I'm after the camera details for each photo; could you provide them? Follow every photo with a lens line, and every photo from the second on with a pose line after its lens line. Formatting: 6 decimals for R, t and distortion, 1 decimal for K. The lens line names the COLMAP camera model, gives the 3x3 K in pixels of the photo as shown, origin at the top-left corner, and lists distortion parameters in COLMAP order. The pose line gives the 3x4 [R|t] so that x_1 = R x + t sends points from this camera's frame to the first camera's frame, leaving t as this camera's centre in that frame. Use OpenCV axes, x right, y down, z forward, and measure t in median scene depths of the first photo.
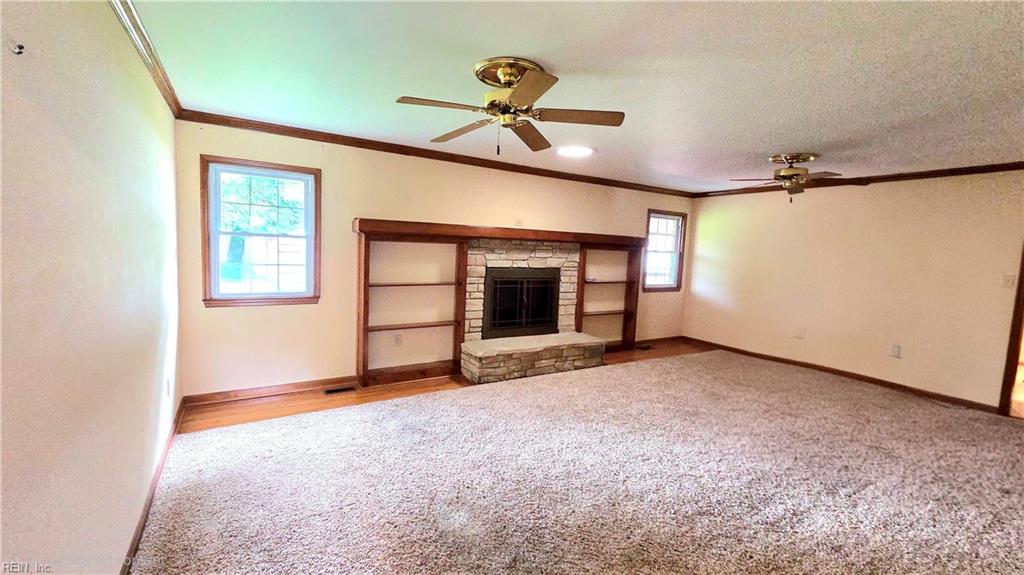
lens RADIAL K [[420.8, 0, 512.0], [0, 420.8, 287.5], [0, 0, 1]] dist [-0.000352, -0.000024]
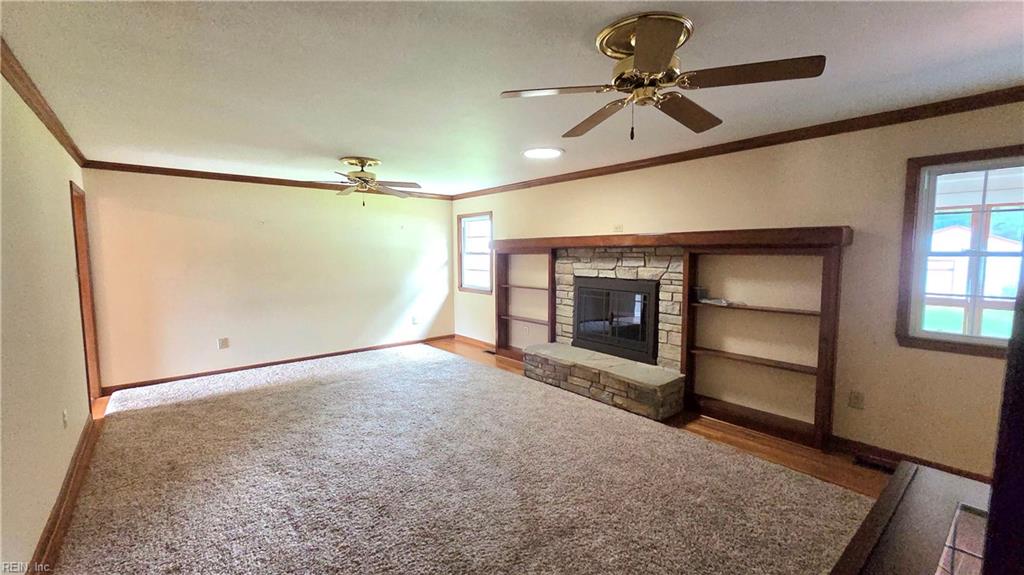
lens RADIAL K [[420.8, 0, 512.0], [0, 420.8, 287.5], [0, 0, 1]] dist [-0.000352, -0.000024]
pose [[0.146903, 0.044894, -0.988132, 0.917819], [-0.084767, 0.995866, 0.032643, -0.039778], [0.985512, 0.078966, 0.150101, 0.683983]]
